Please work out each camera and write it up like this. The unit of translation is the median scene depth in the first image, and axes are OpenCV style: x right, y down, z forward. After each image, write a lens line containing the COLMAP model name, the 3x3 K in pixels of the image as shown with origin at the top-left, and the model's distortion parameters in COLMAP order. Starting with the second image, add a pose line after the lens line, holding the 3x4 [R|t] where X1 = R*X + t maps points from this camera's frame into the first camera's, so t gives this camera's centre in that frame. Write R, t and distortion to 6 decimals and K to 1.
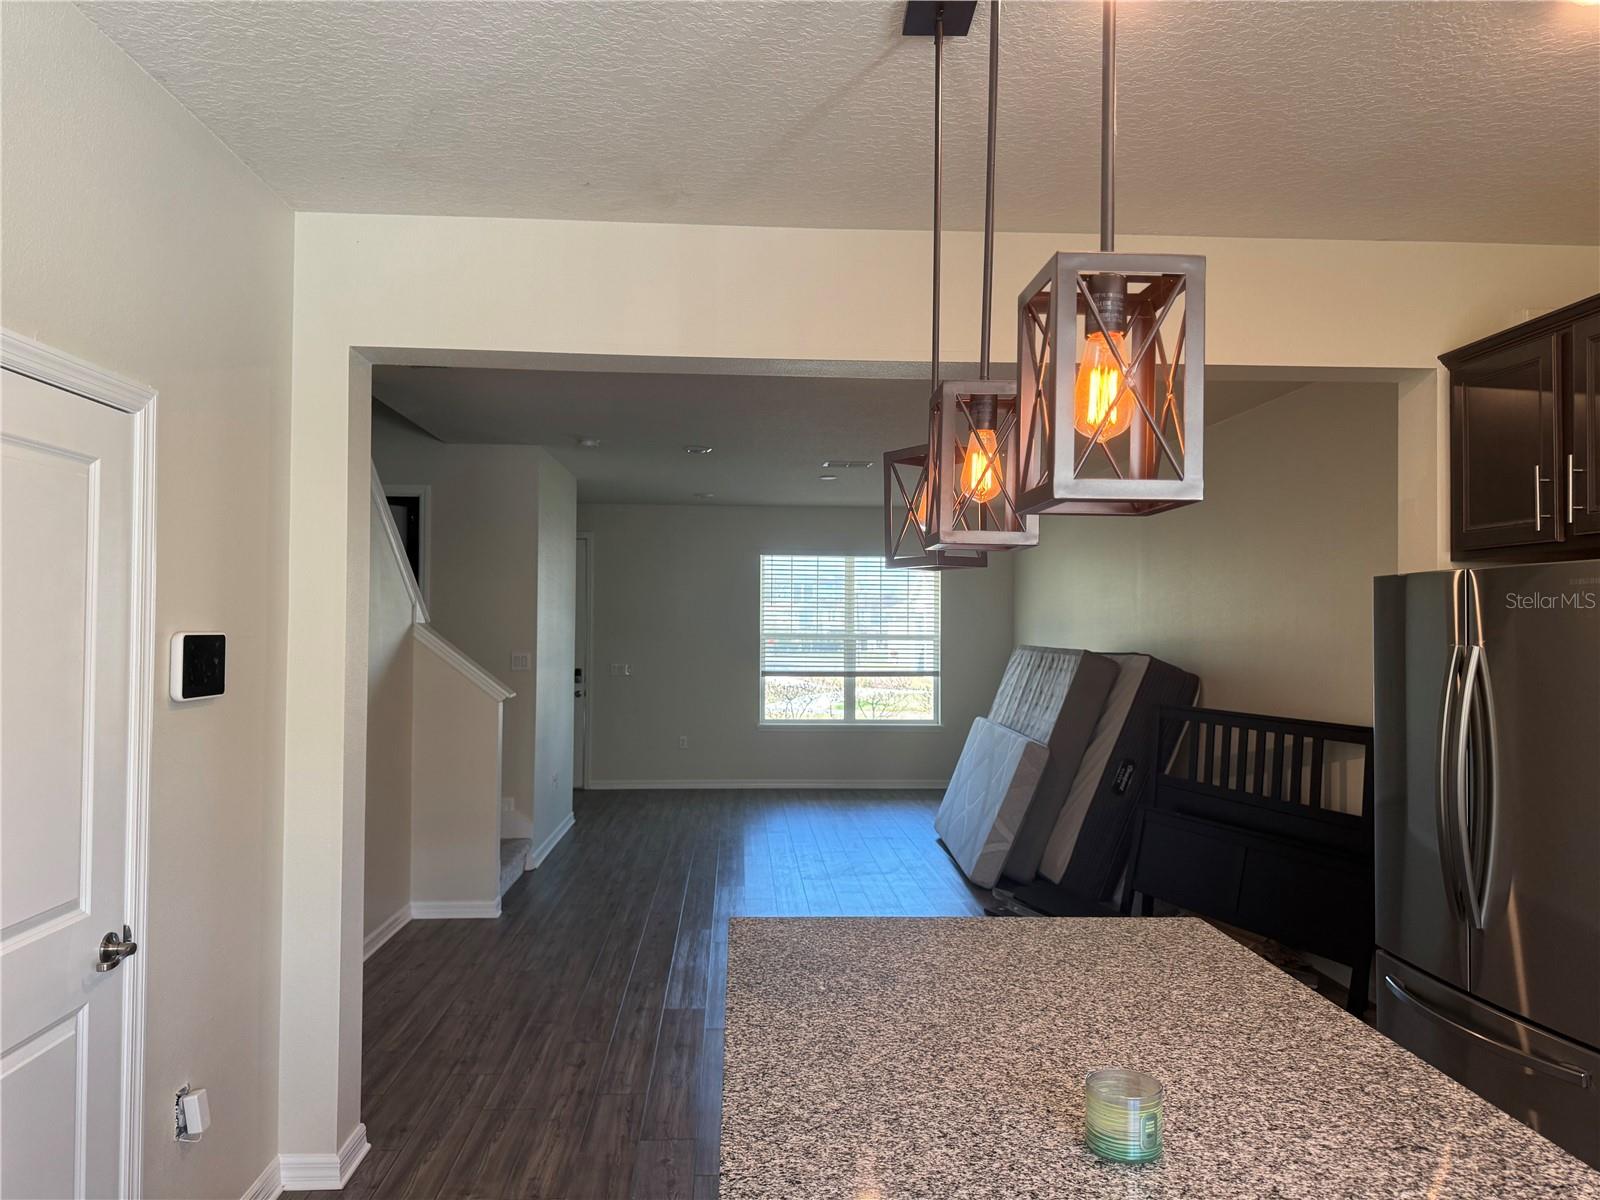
lens RADIAL K [[1119.2, 0, 798.0], [0, 1119.2, 600.1], [0, 0, 1]] dist [0.022281, -0.026233]
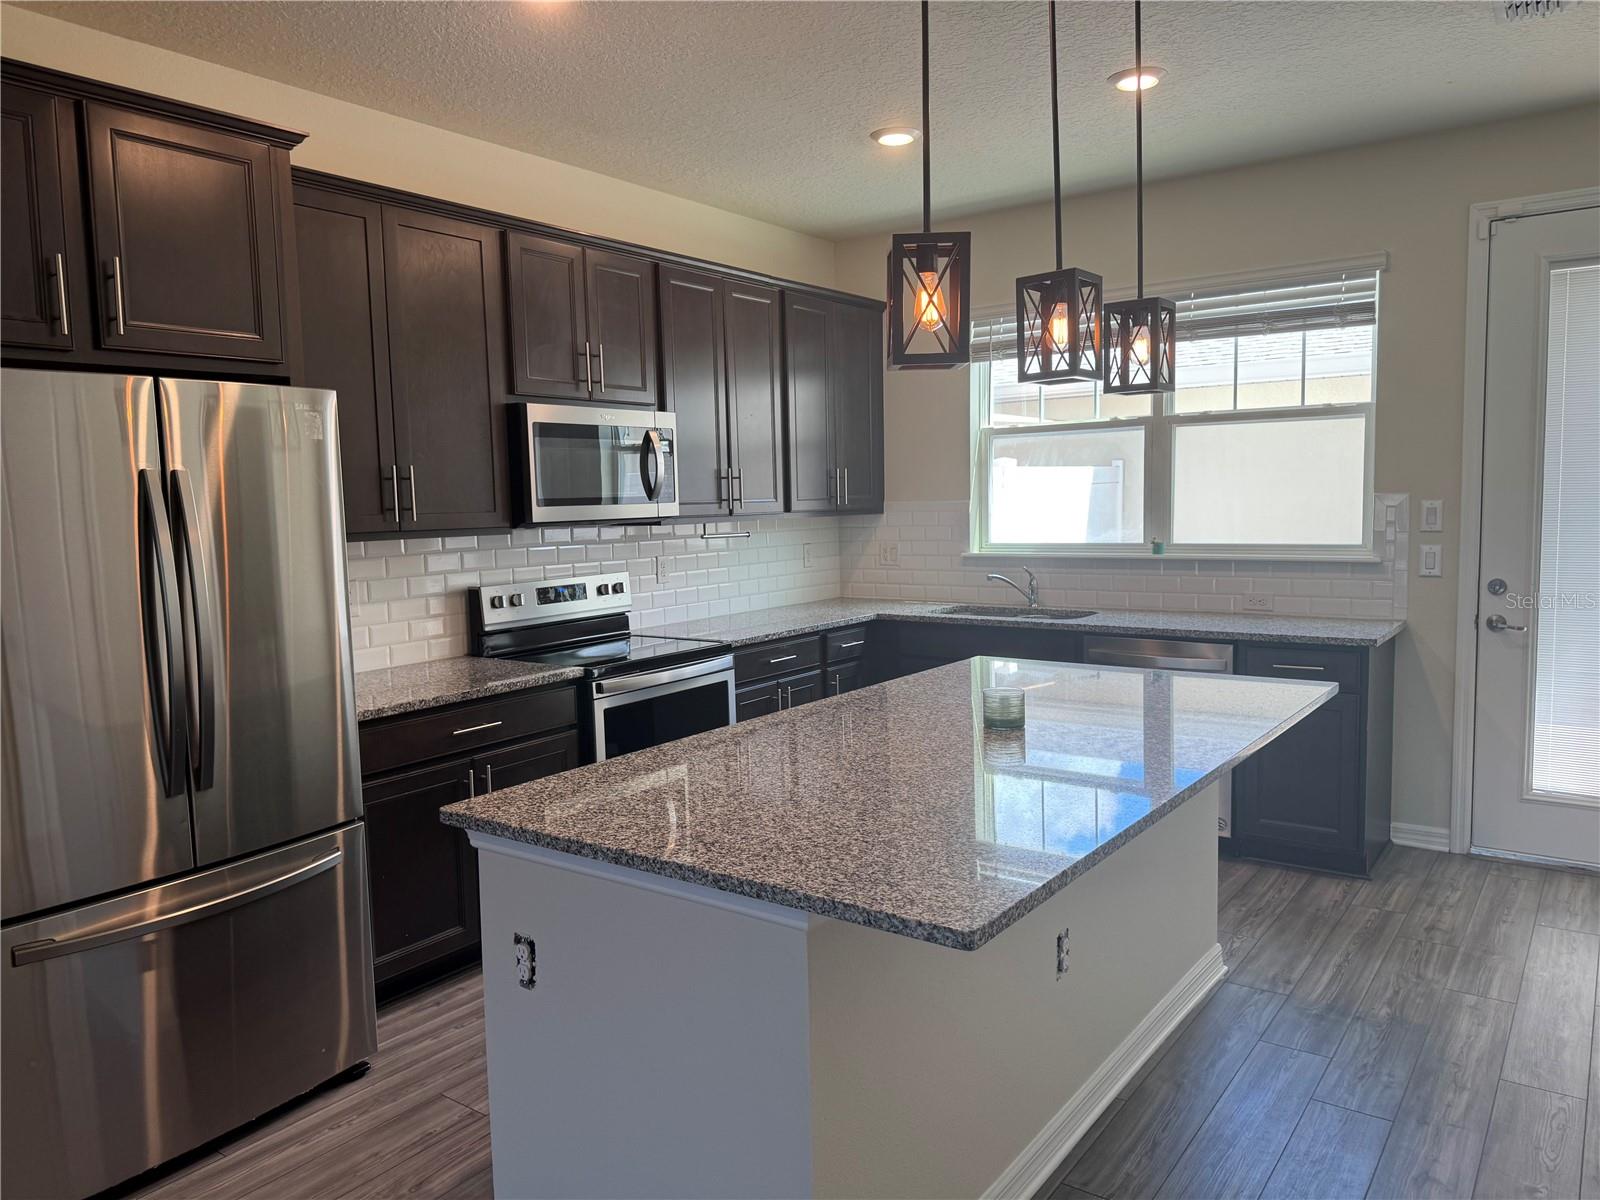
lens RADIAL K [[1119.2, 0, 784.9], [0, 1119.2, 600.5], [0, 0, 1]] dist [0.022281, -0.026233]
pose [[-0.761270, -0.046793, 0.646744, -0.430060], [0.010883, 0.996330, 0.084896, 0.097520], [-0.648344, 0.071667, -0.757967, 1.869336]]
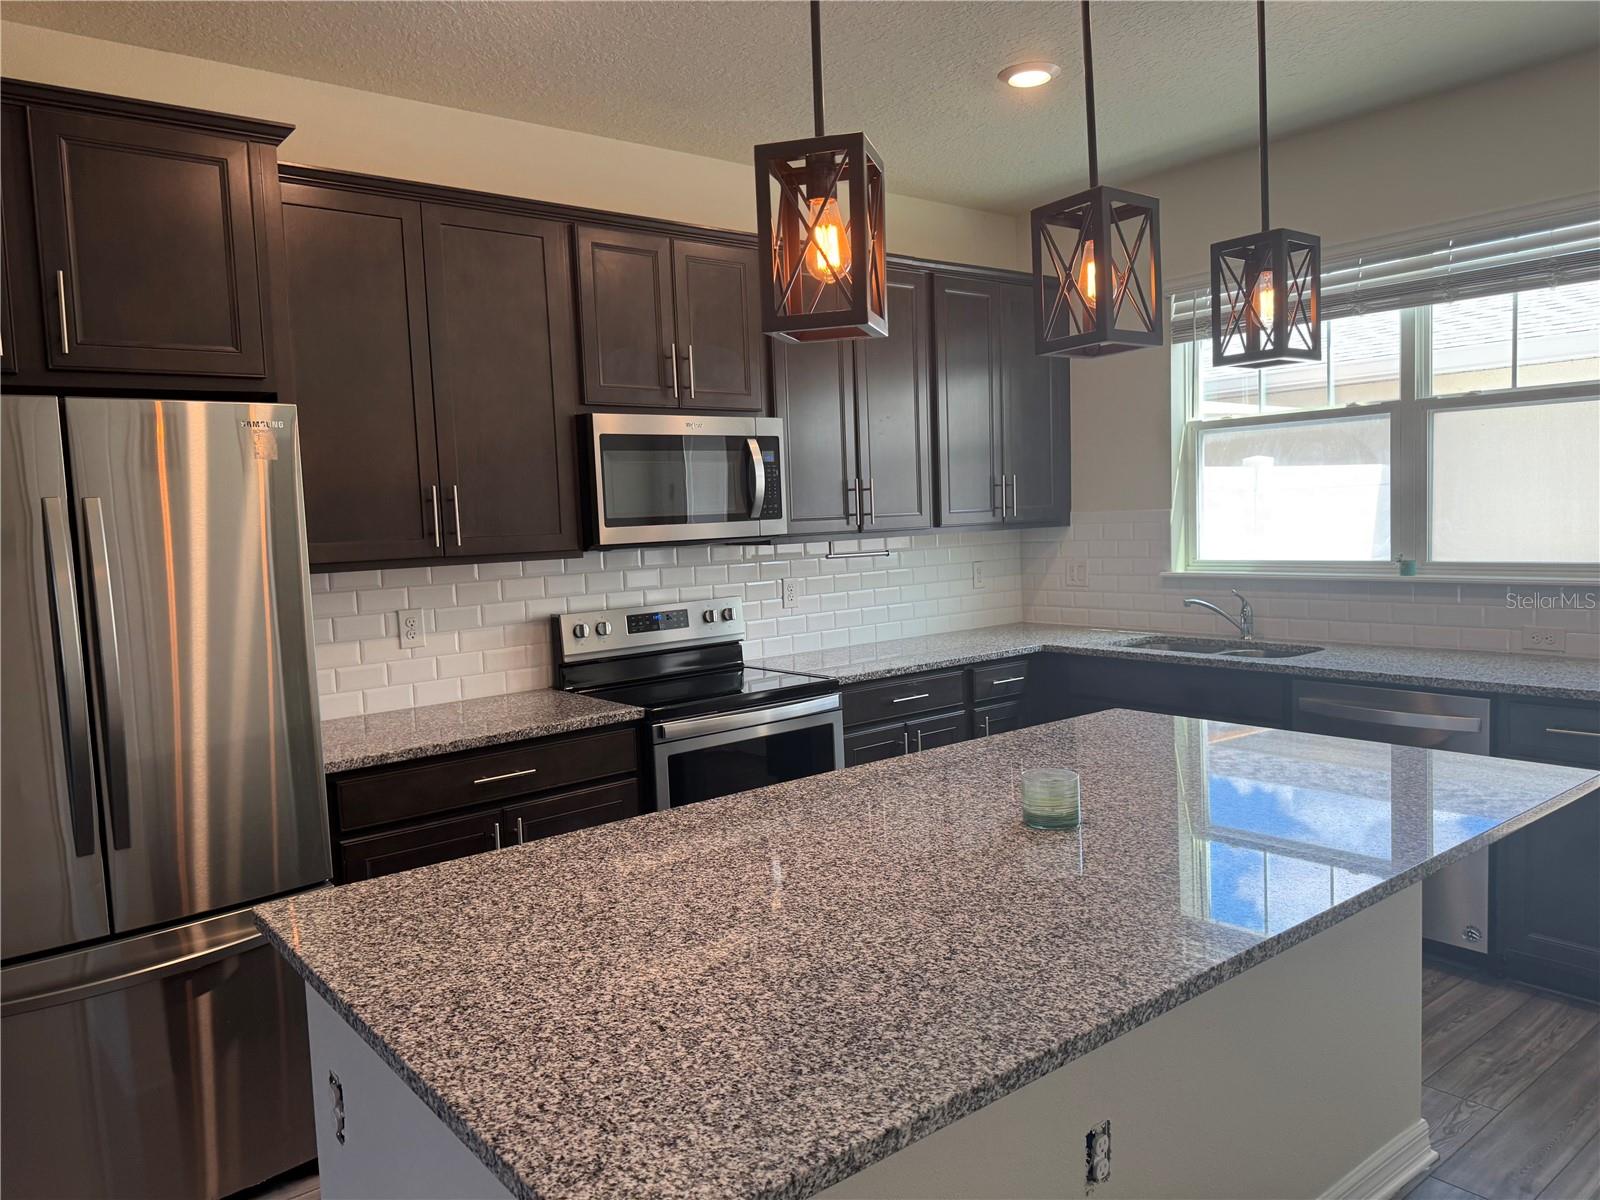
lens RADIAL K [[1119.2, 0, 783.9], [0, 1119.2, 606.7], [0, 0, 1]] dist [0.022281, -0.026233]
pose [[-0.567759, -0.051513, 0.821582, -0.442577], [0.023971, 0.996582, 0.079051, 0.088224], [-0.822846, 0.064576, -0.564584, 1.447831]]
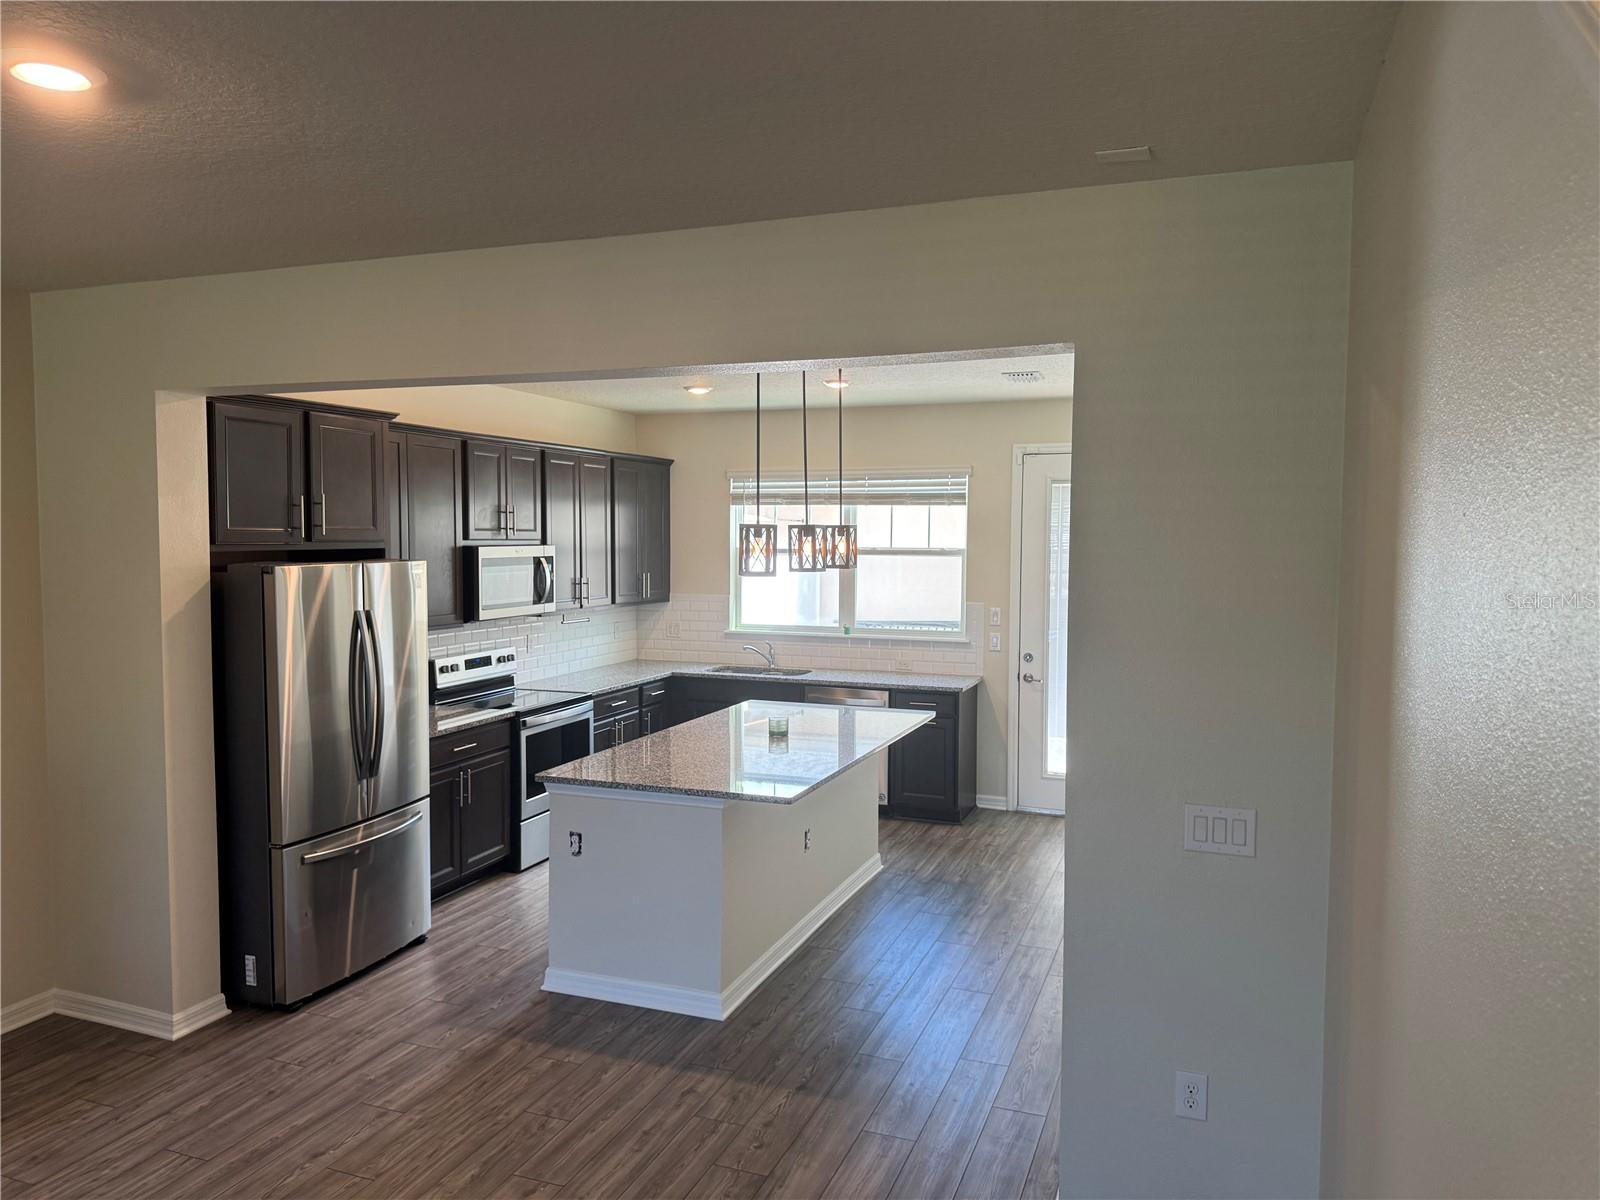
lens RADIAL K [[1119.2, 0, 804.7], [0, 1119.2, 605.4], [0, 0, 1]] dist [0.022281, -0.026233]
pose [[-0.913851, -0.036097, 0.404443, -0.904885], [-0.016784, 0.998547, 0.051198, -0.085501], [-0.405703, 0.040000, -0.913129, 3.107322]]
